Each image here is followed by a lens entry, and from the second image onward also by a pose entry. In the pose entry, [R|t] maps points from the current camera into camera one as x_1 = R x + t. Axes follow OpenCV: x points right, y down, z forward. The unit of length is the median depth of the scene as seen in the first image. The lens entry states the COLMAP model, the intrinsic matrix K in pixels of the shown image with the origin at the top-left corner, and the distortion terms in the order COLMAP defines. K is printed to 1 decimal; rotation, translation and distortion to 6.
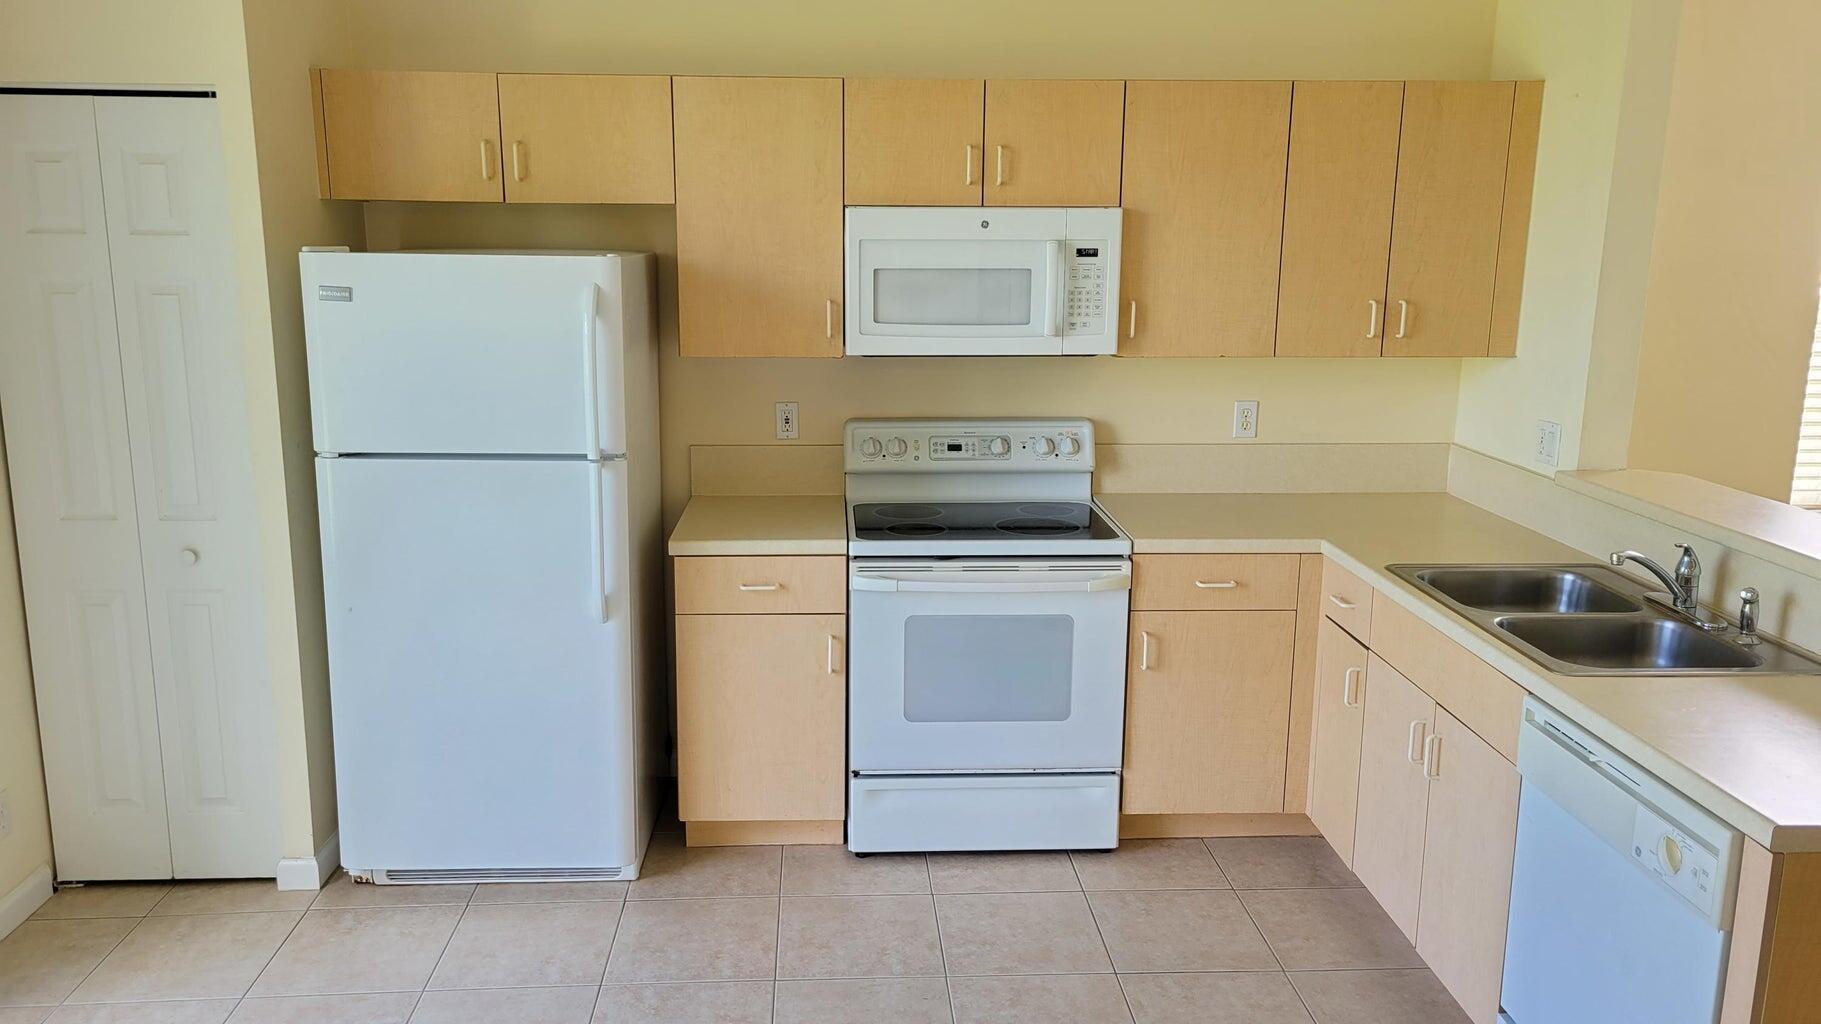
lens RADIAL K [[1373.8, 0, 897.2], [0, 1373.8, 492.5], [0, 0, 1]] dist [0.045324, -0.011567]
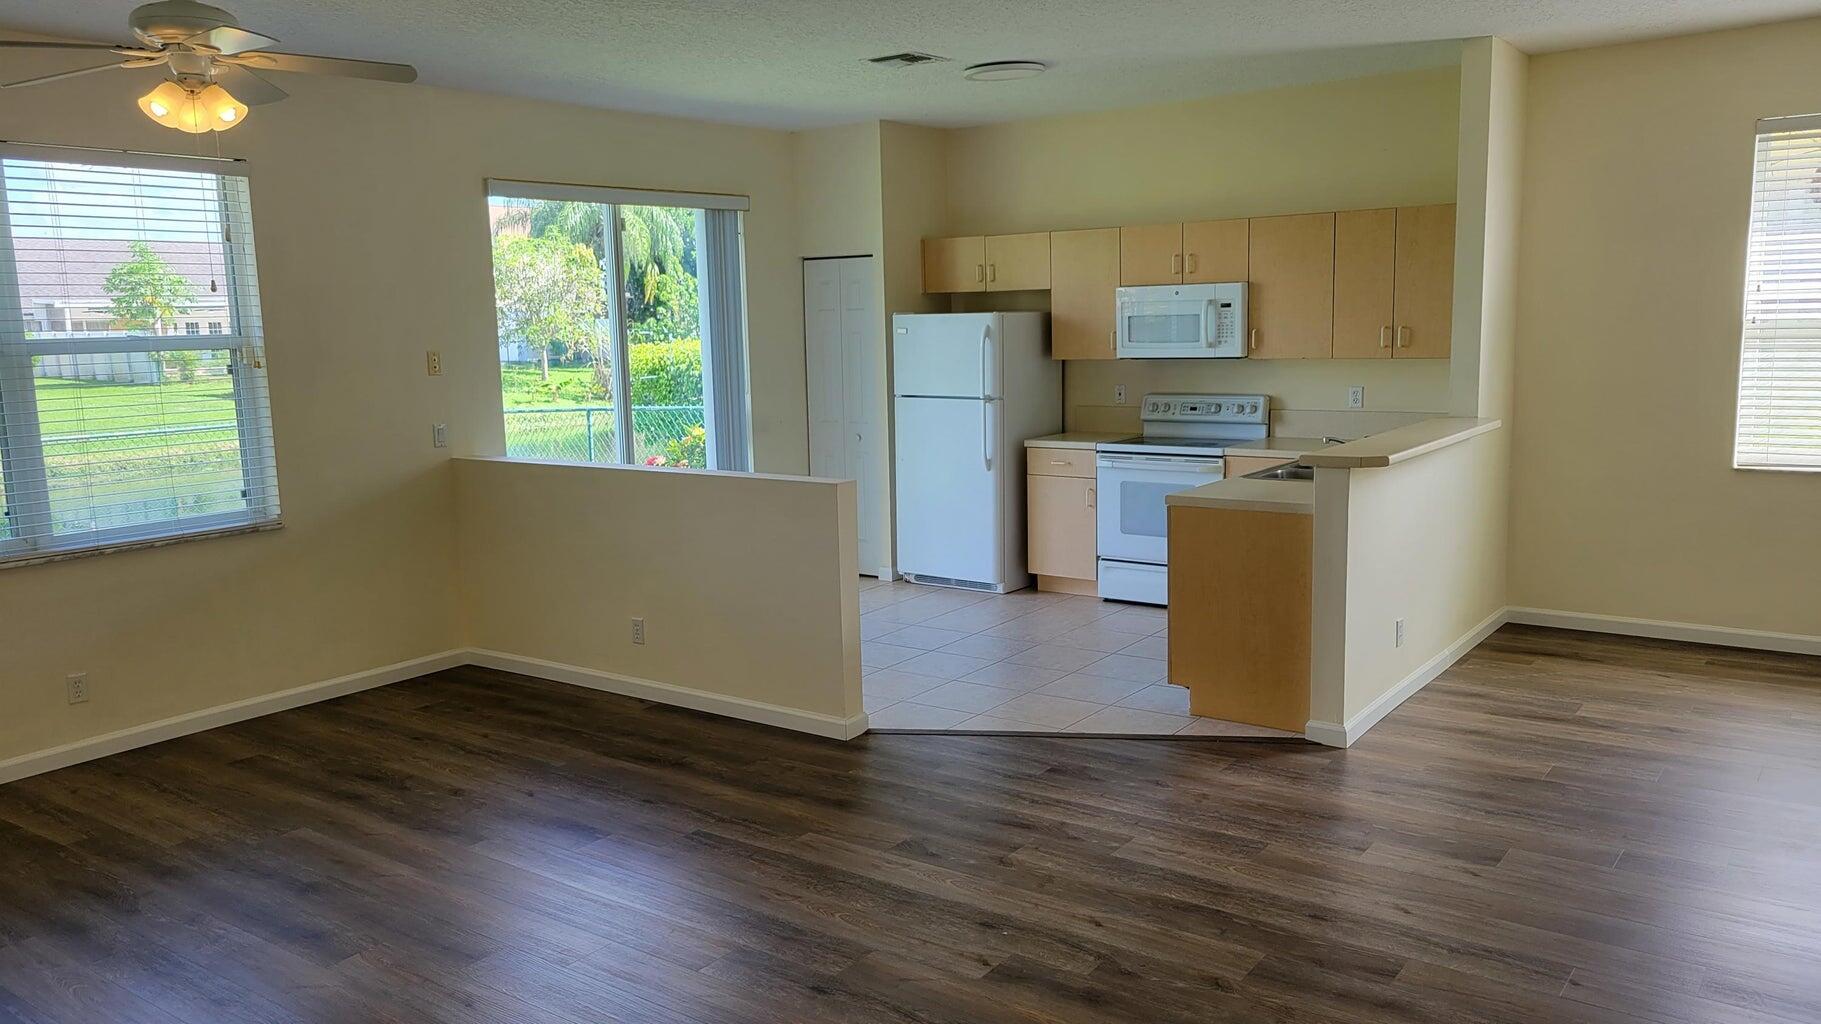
lens RADIAL K [[1373.8, 0, 874.9], [0, 1373.8, 487.7], [0, 0, 1]] dist [0.045324, -0.011567]
pose [[0.769901, 0.055290, -0.635763, 1.022470], [-0.091273, 0.995538, -0.023952, 0.179893], [0.631602, 0.076468, 0.771512, -0.824489]]
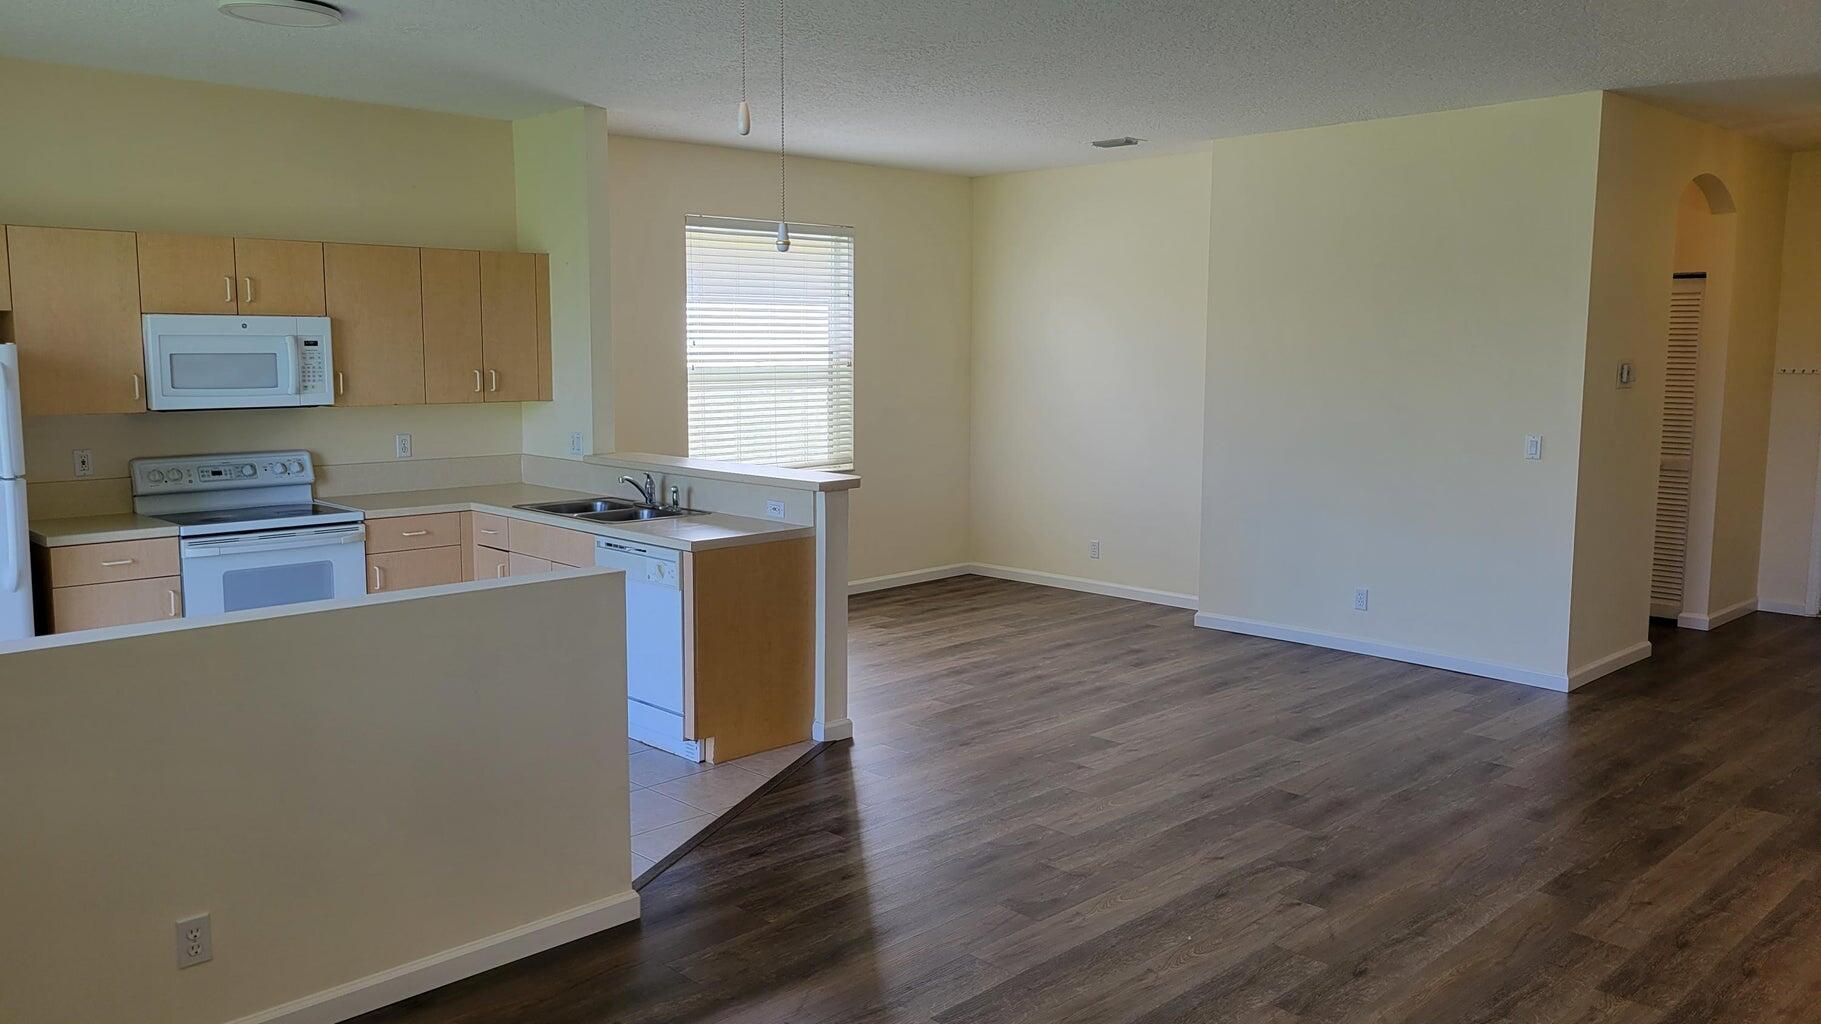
lens RADIAL K [[1373.8, 0, 883.8], [0, 1373.8, 504.8], [0, 0, 1]] dist [0.045324, -0.011567]
pose [[0.756265, -0.081246, 0.649201, -0.435458], [0.127156, 0.991592, -0.024031, 0.144623], [-0.641790, 0.100724, 0.760237, -0.680258]]
